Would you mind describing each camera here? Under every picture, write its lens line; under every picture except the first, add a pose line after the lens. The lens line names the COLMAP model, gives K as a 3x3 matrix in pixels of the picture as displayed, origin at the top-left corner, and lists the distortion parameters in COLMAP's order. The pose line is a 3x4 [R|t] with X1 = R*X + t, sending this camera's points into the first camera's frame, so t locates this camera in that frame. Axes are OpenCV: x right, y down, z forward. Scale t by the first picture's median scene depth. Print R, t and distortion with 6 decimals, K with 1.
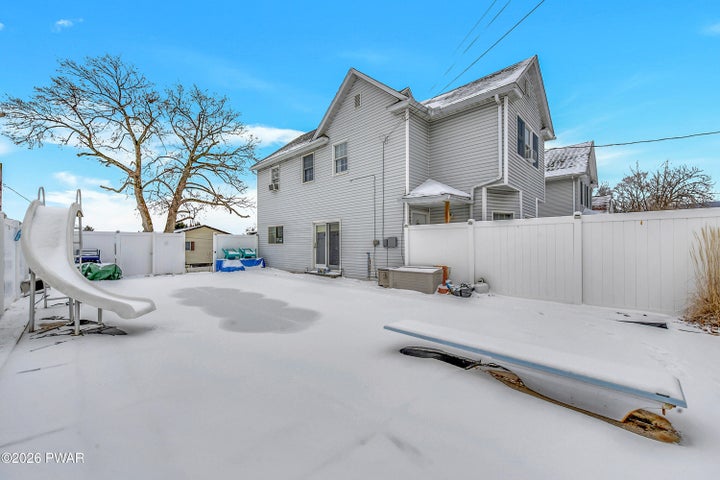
lens RADIAL K [[284.1, 0, 362.5], [0, 284.1, 239.8], [0, 0, 1]] dist [-0.001522, -0.000171]
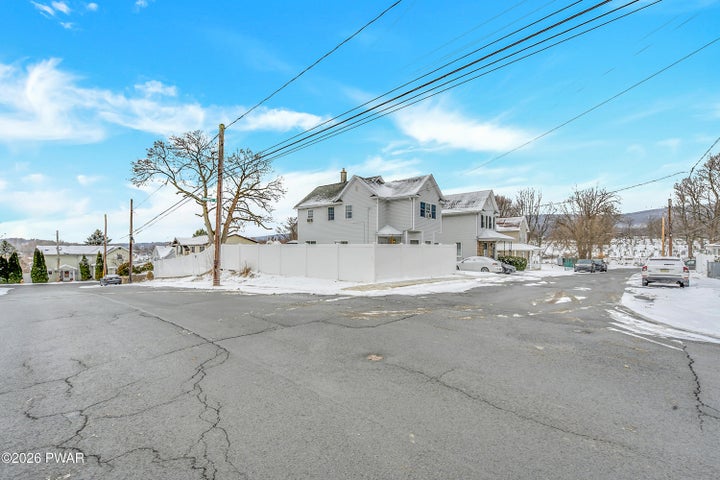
lens RADIAL K [[284.1, 0, 362.5], [0, 284.1, 239.8], [0, 0, 1]] dist [-0.001522, -0.000171]
pose [[0.998986, 0.005049, 0.044735, -0.067388], [-0.004659, 0.999950, -0.008835, -0.058319], [-0.044777, 0.008618, 0.998960, -1.205546]]
